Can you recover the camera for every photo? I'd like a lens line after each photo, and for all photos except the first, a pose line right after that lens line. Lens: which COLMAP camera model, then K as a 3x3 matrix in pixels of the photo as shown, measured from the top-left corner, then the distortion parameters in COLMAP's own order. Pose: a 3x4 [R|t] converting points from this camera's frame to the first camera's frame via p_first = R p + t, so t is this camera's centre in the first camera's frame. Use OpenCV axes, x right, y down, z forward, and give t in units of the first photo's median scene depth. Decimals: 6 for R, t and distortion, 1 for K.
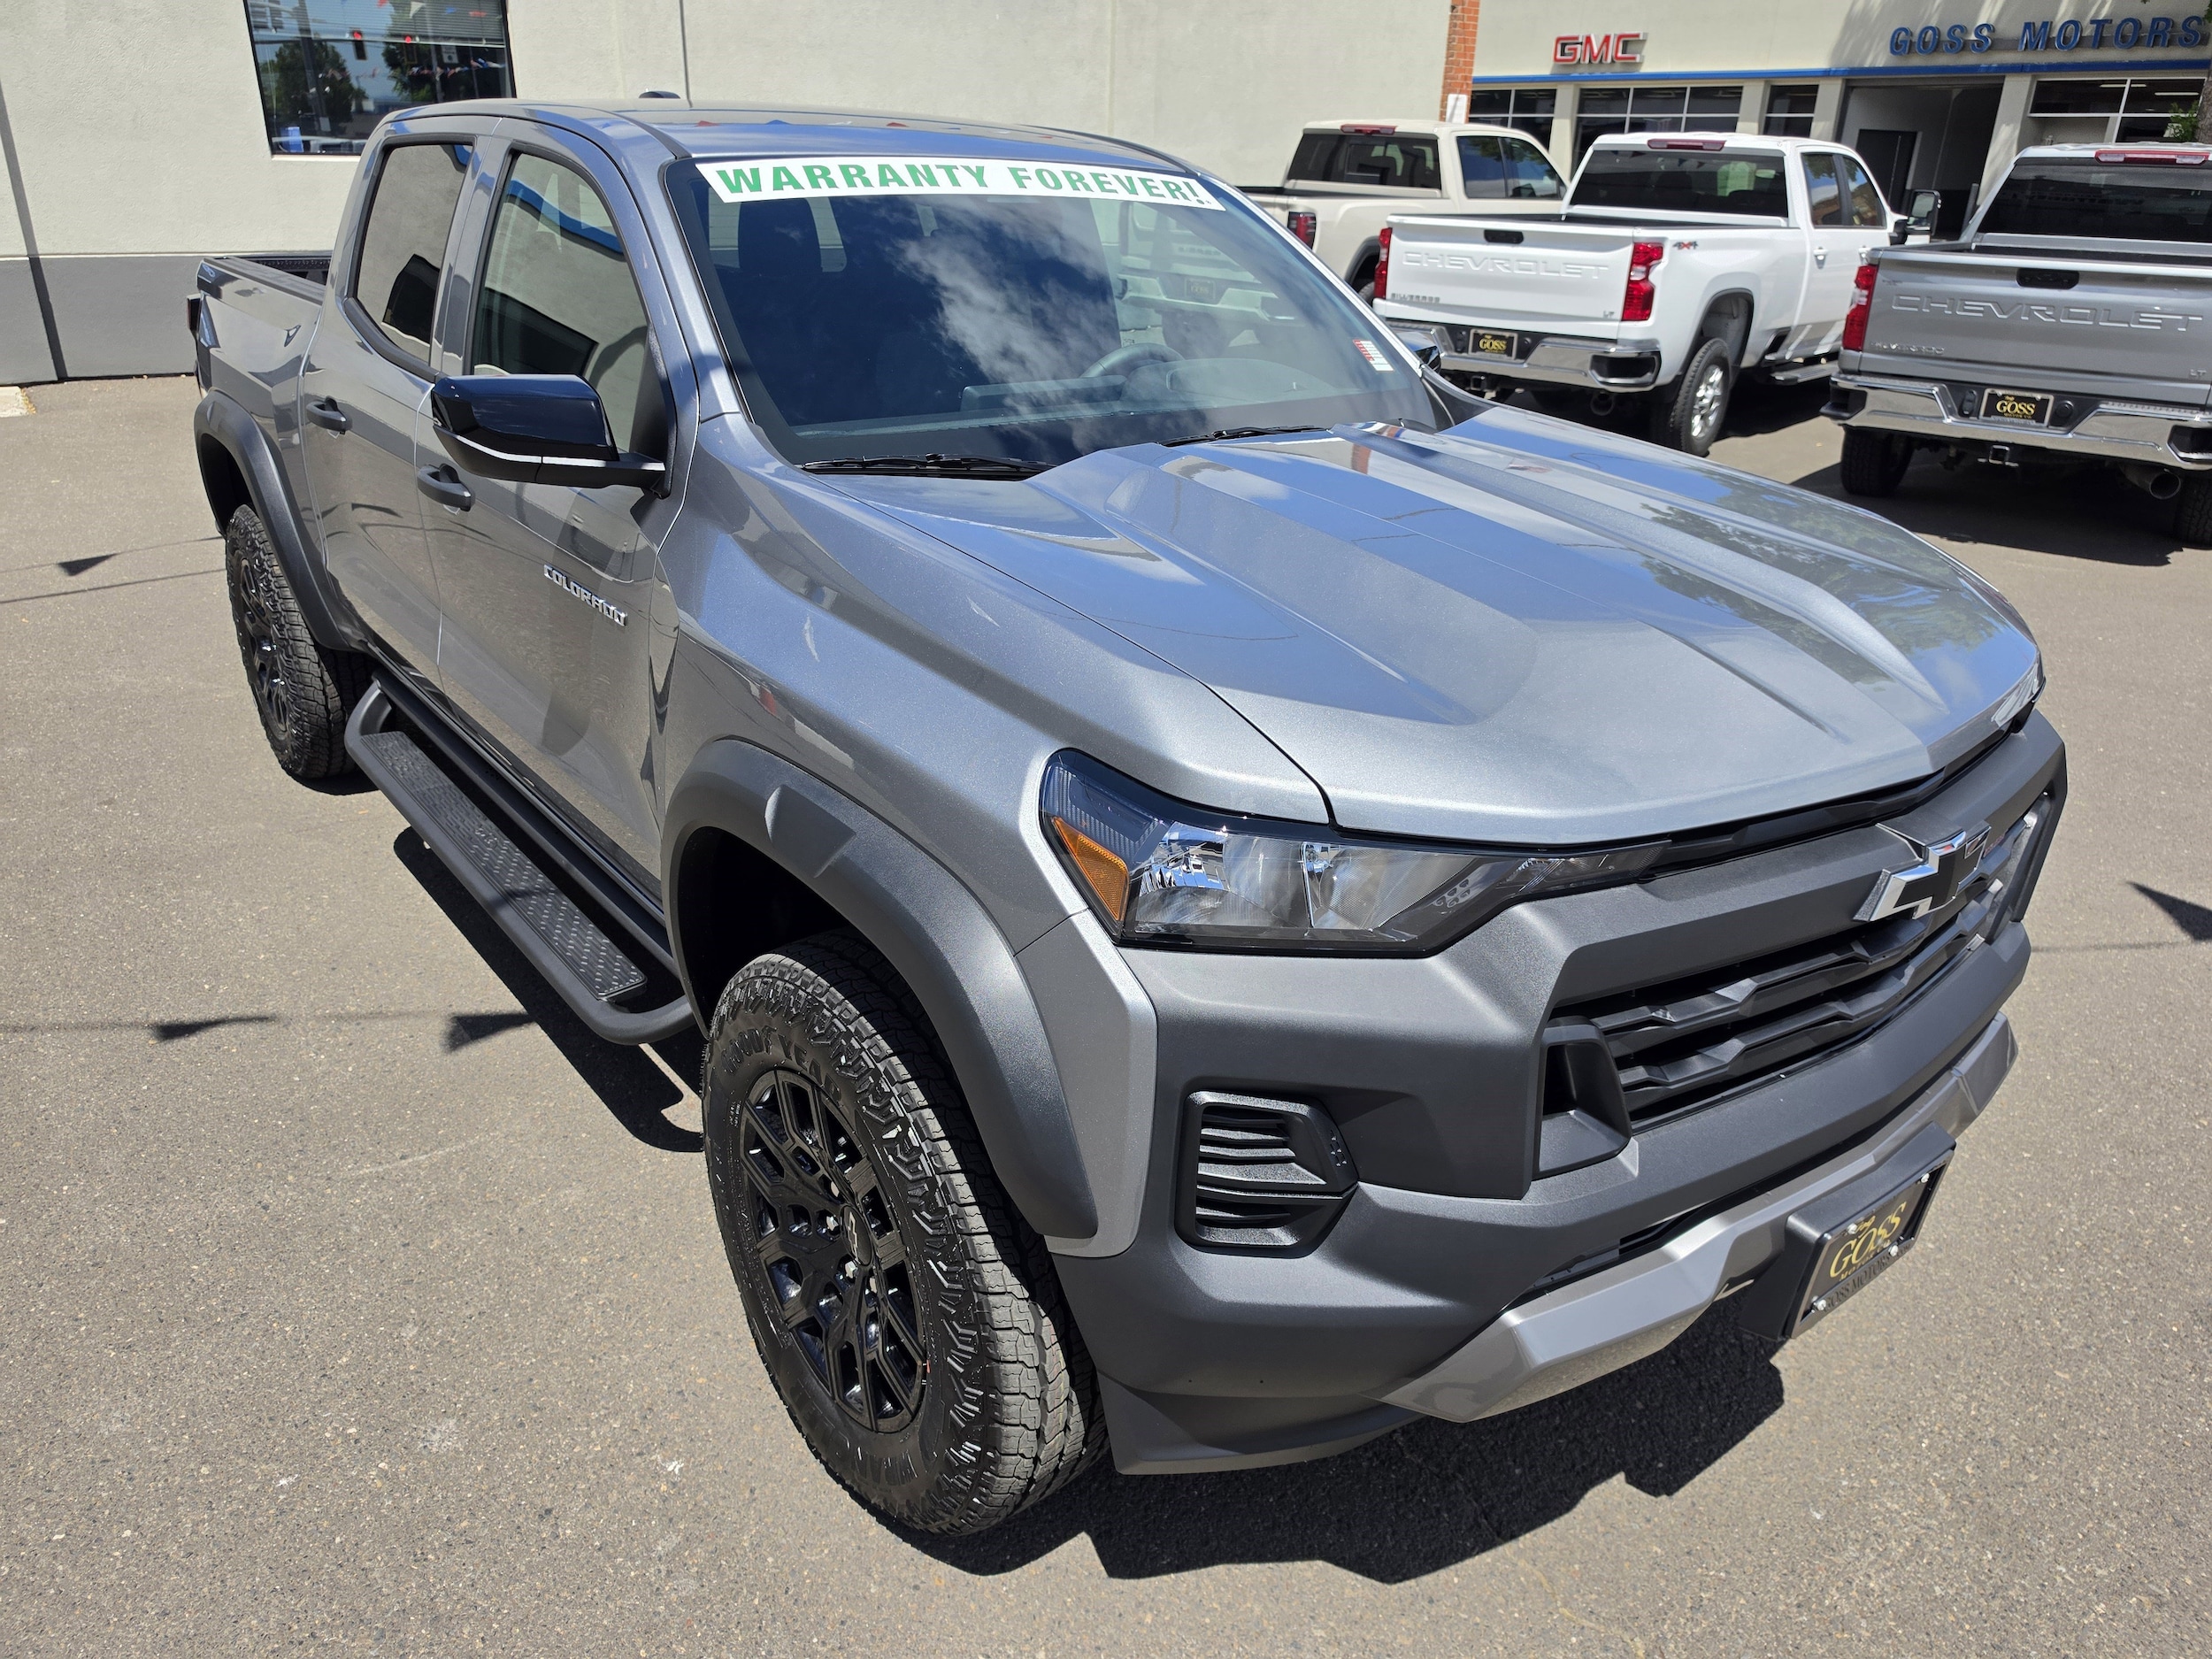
lens RADIAL K [[1706.7, 0, 1106.0], [0, 1706.7, 829.5], [0, 0, 1]] dist [-0.005100, 0.000589]
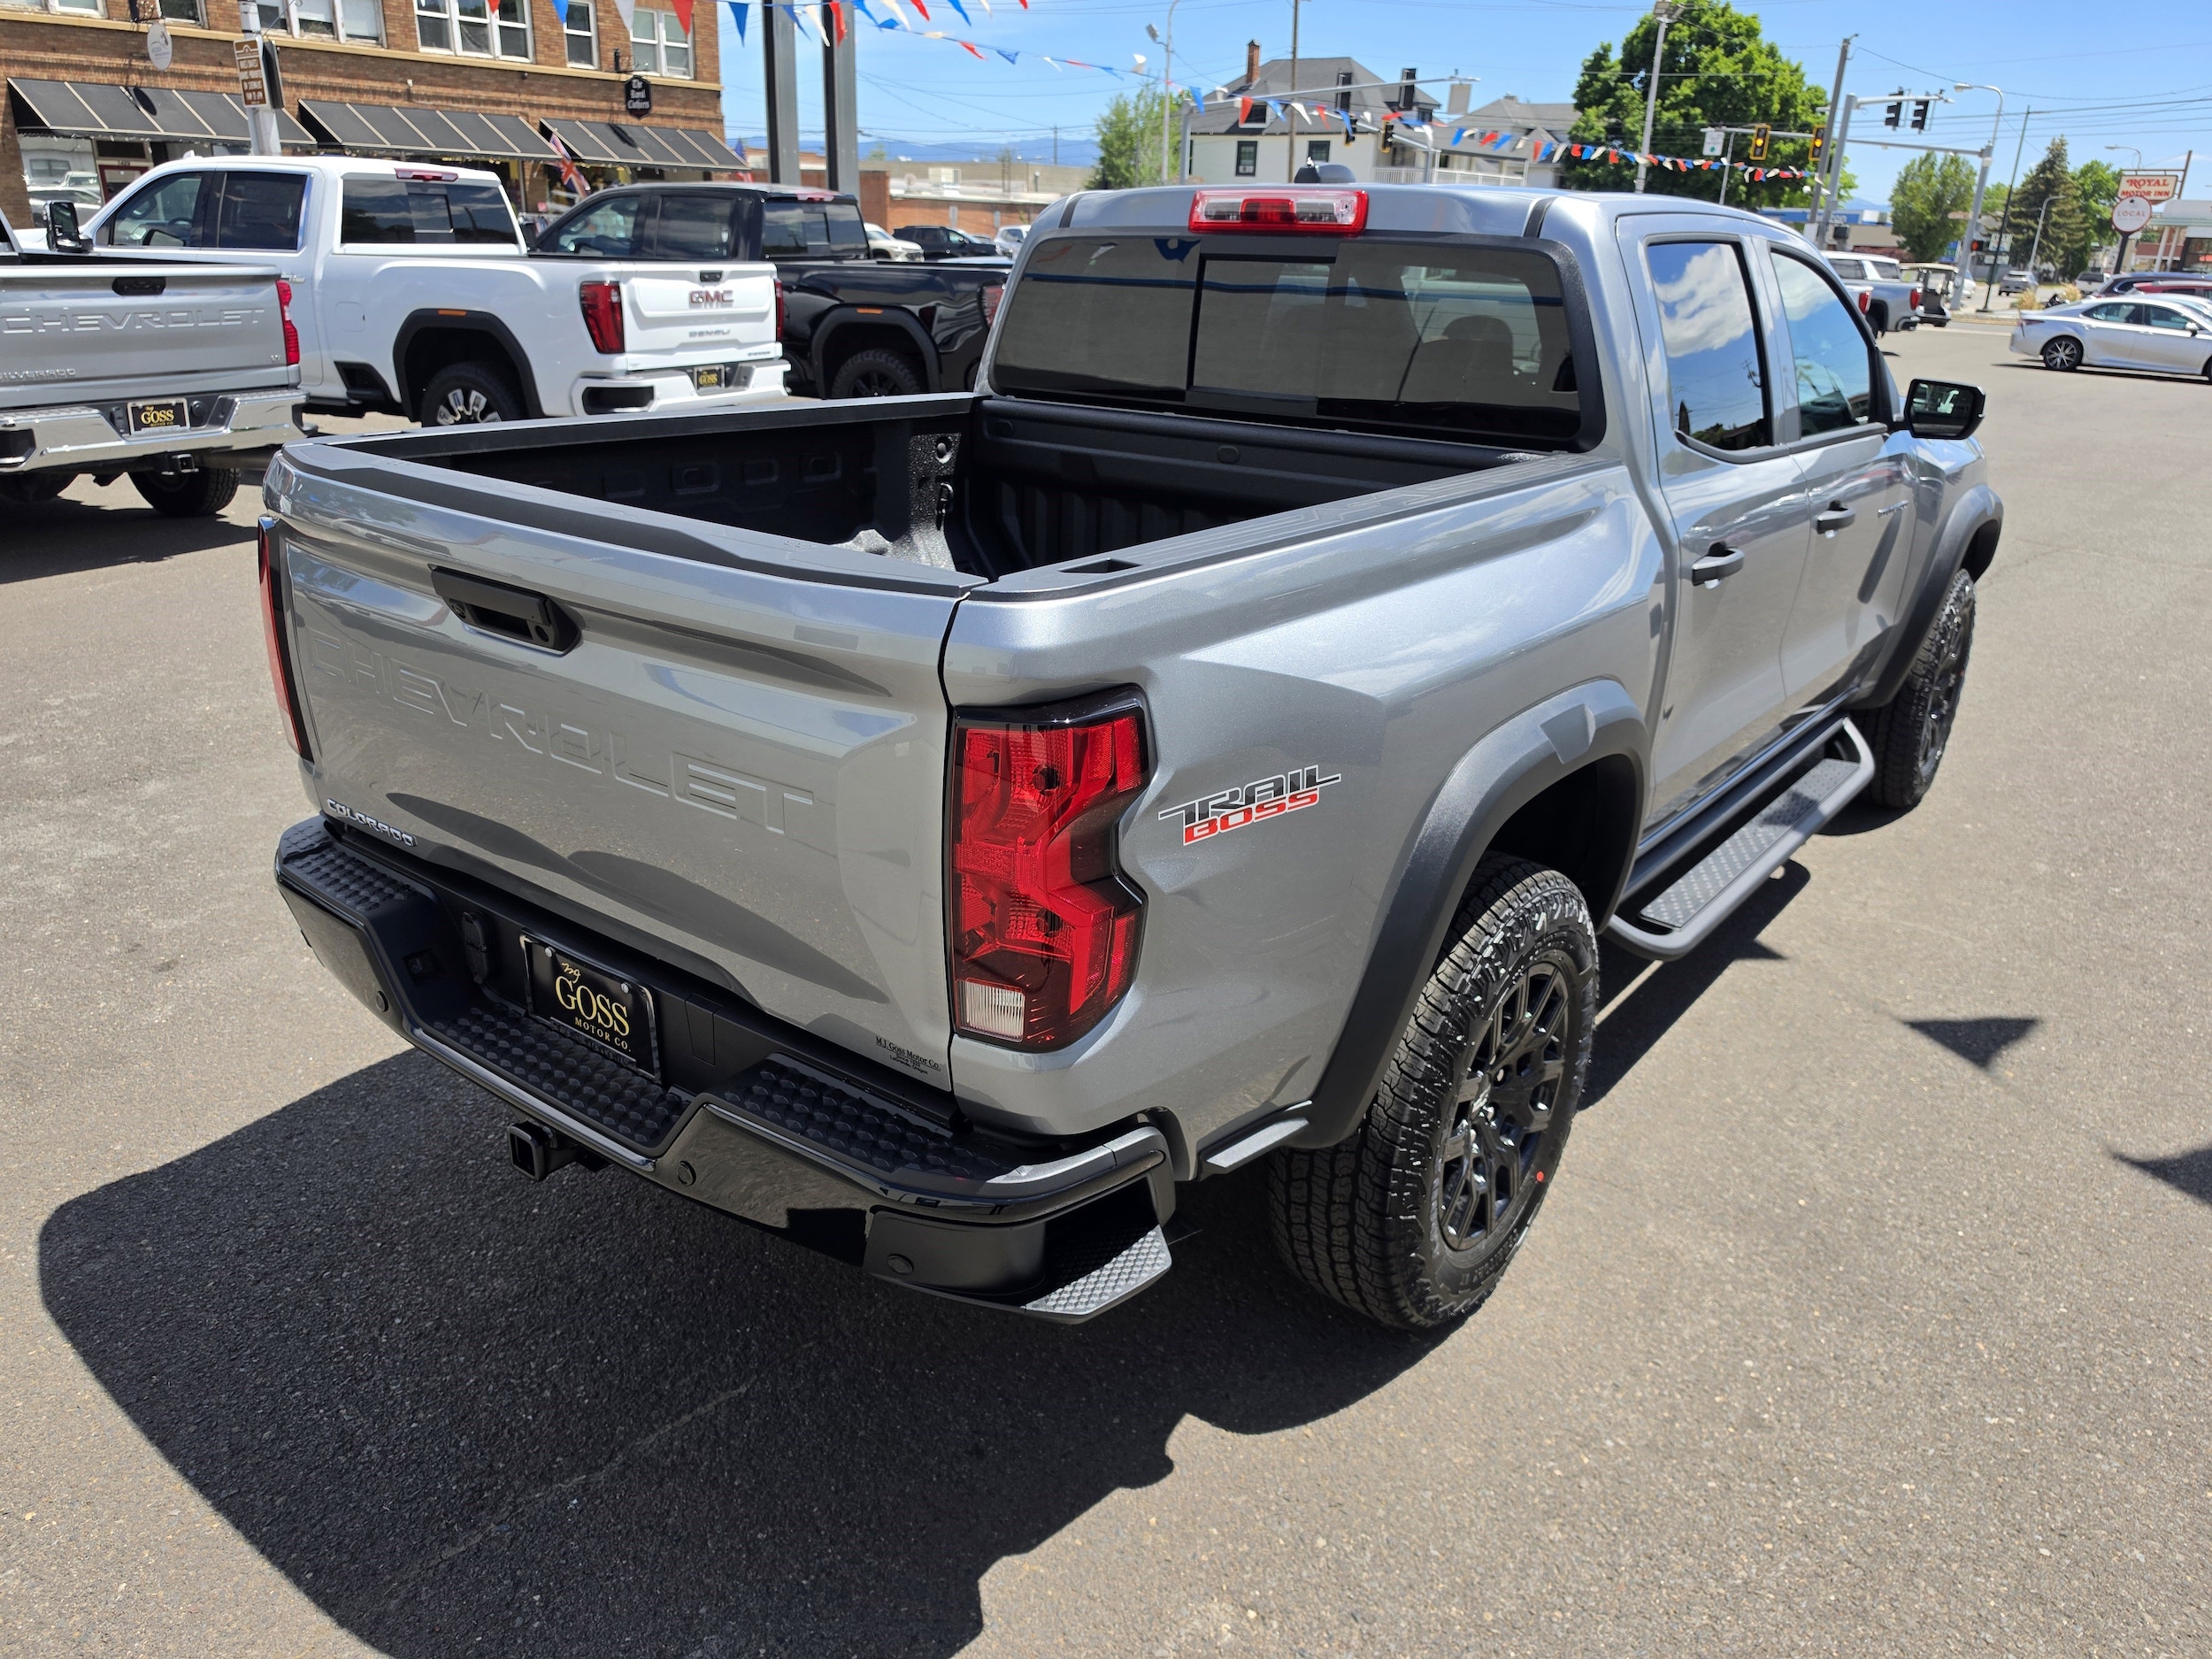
lens RADIAL K [[1587.5, 0, 1108.9], [0, 1587.5, 870.7], [0, 0, 1]] dist [-0.003392, 0.001714]
pose [[-0.286554, -0.390766, 0.874751, -1.639106], [0.315814, 0.823481, 0.471318, -0.858347], [-0.904515, 0.411317, -0.112563, 2.086084]]
